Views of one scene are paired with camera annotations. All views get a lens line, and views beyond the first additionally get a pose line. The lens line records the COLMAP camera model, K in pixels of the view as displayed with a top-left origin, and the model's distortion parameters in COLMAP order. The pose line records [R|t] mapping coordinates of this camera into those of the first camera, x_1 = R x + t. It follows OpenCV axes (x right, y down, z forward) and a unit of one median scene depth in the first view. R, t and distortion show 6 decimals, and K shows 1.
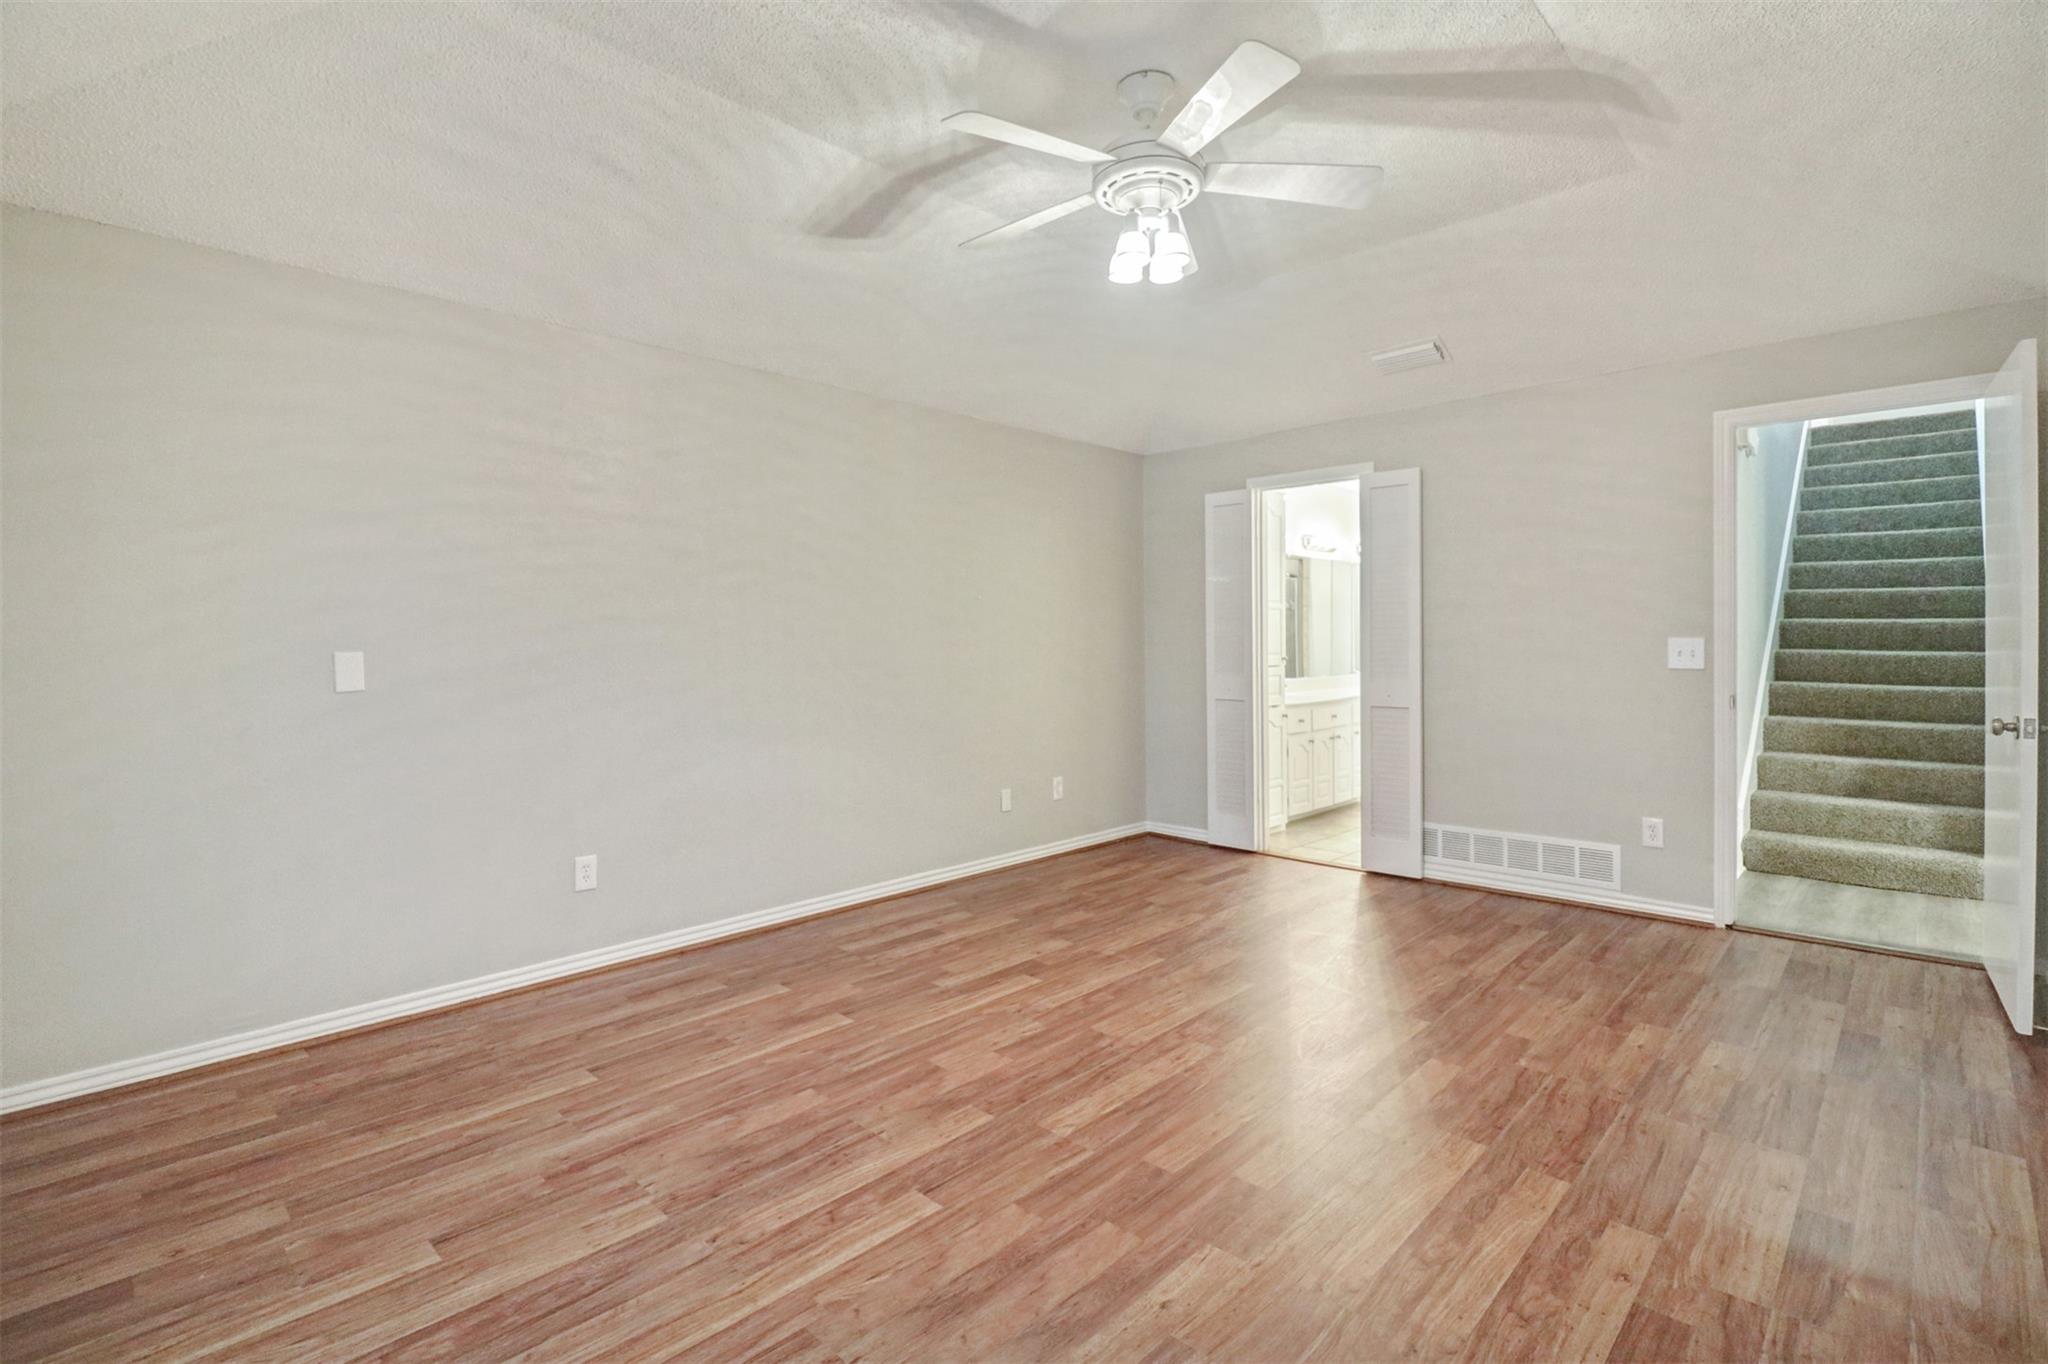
lens RADIAL K [[960.9, 0, 1025.8], [0, 960.9, 626.4], [0, 0, 1]] dist [0.016481, -0.012610]
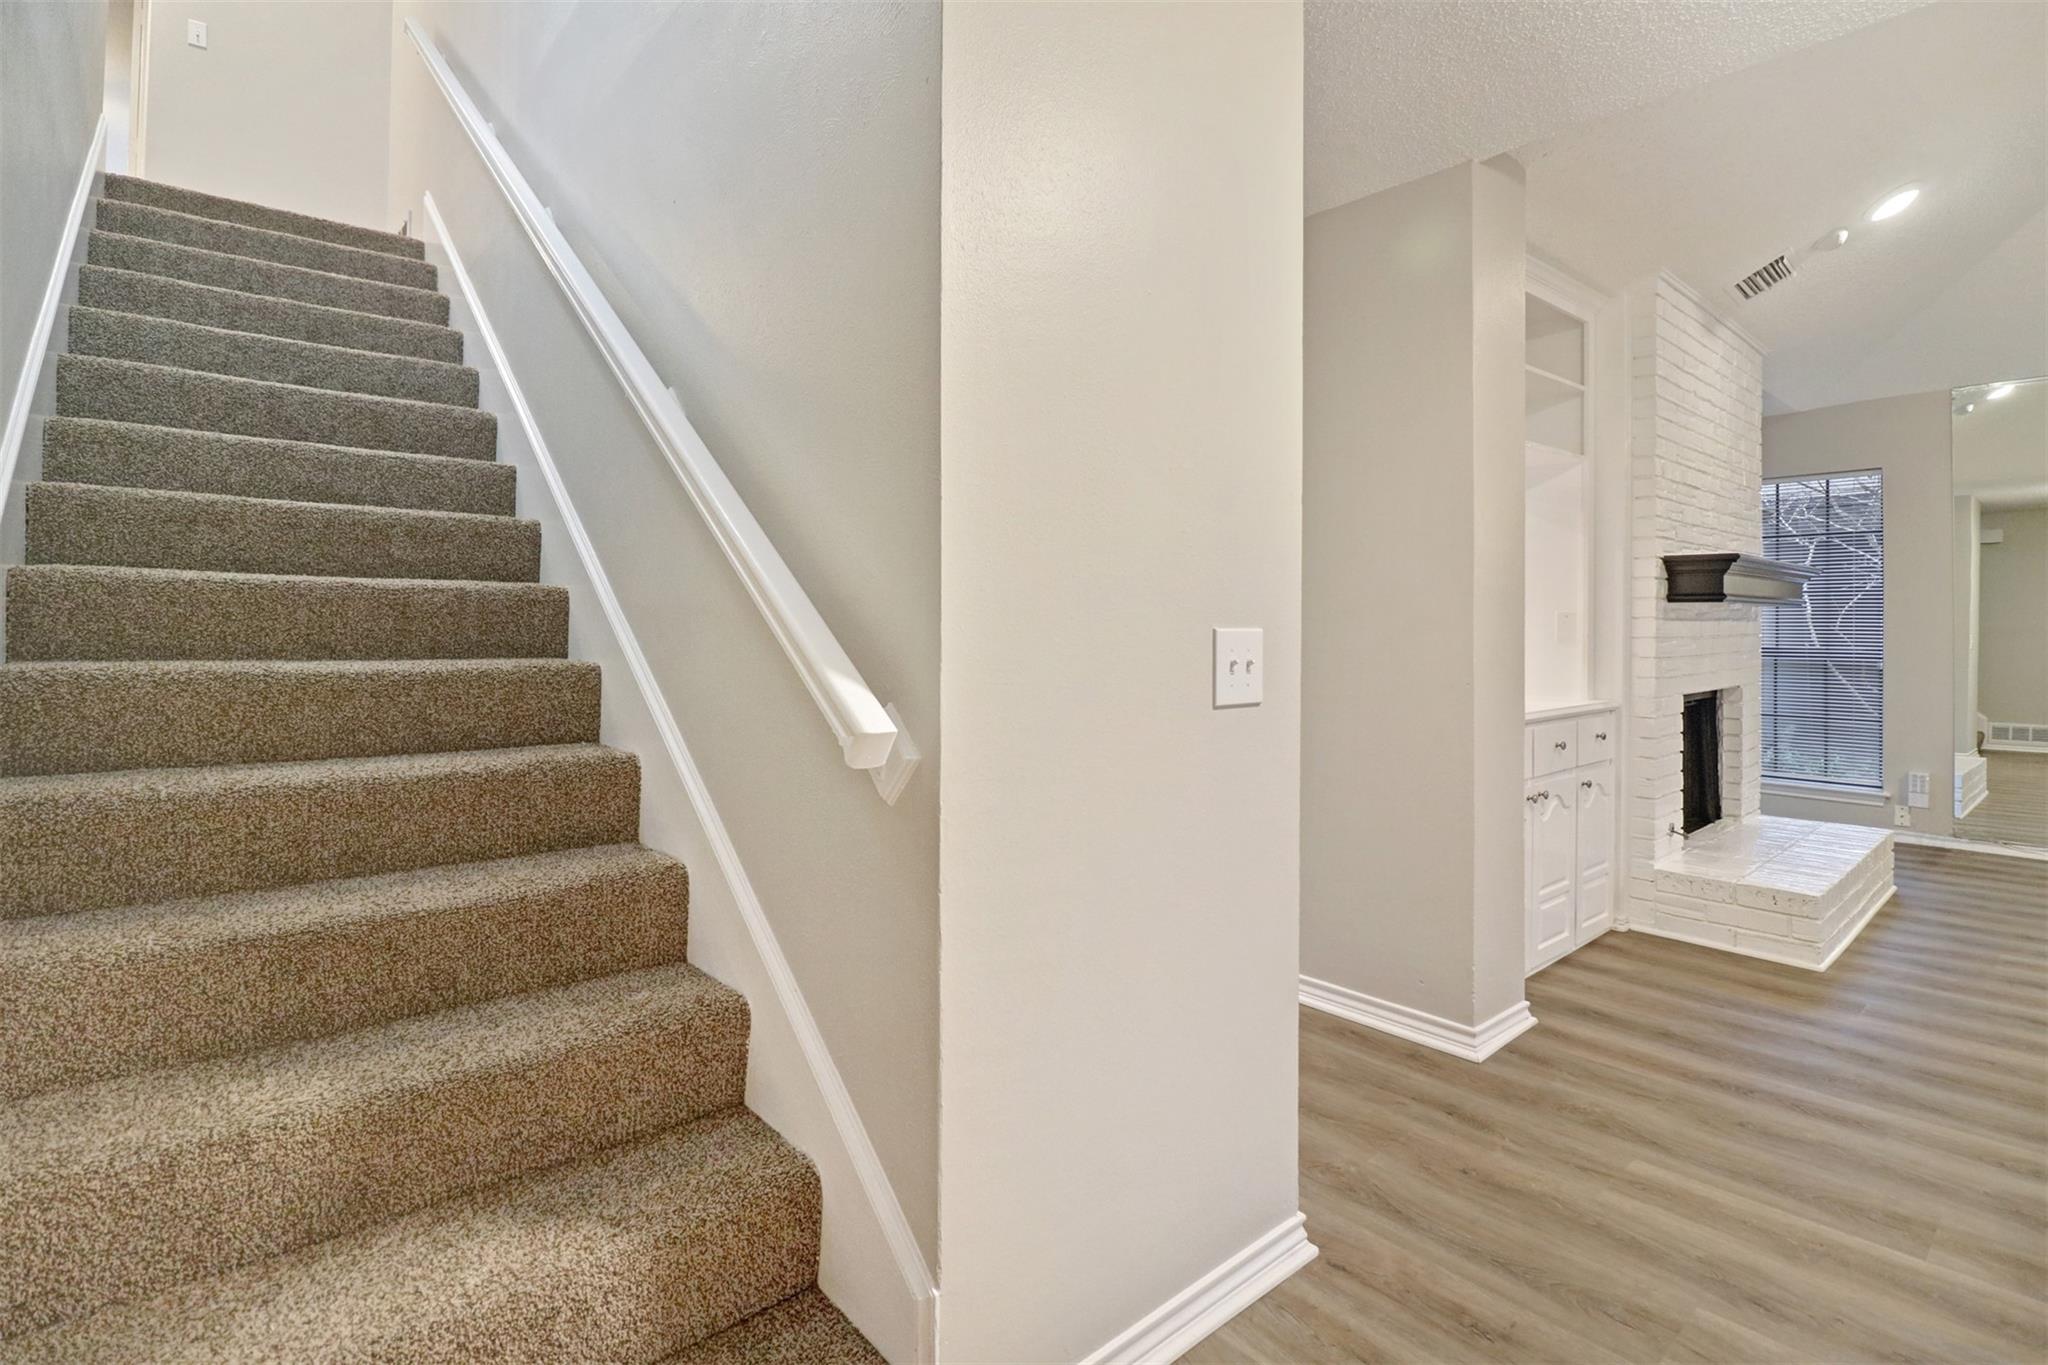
lens RADIAL K [[966.3, 0, 1018.0], [0, 966.3, 621.4], [0, 0, 1]] dist [0.001239, -0.006168]
pose [[0.097158, 0.020864, 0.995050, 0.604310], [-0.010986, 0.999742, -0.019890, 0.016512], [-0.995208, -0.008999, 0.097362, 0.773975]]
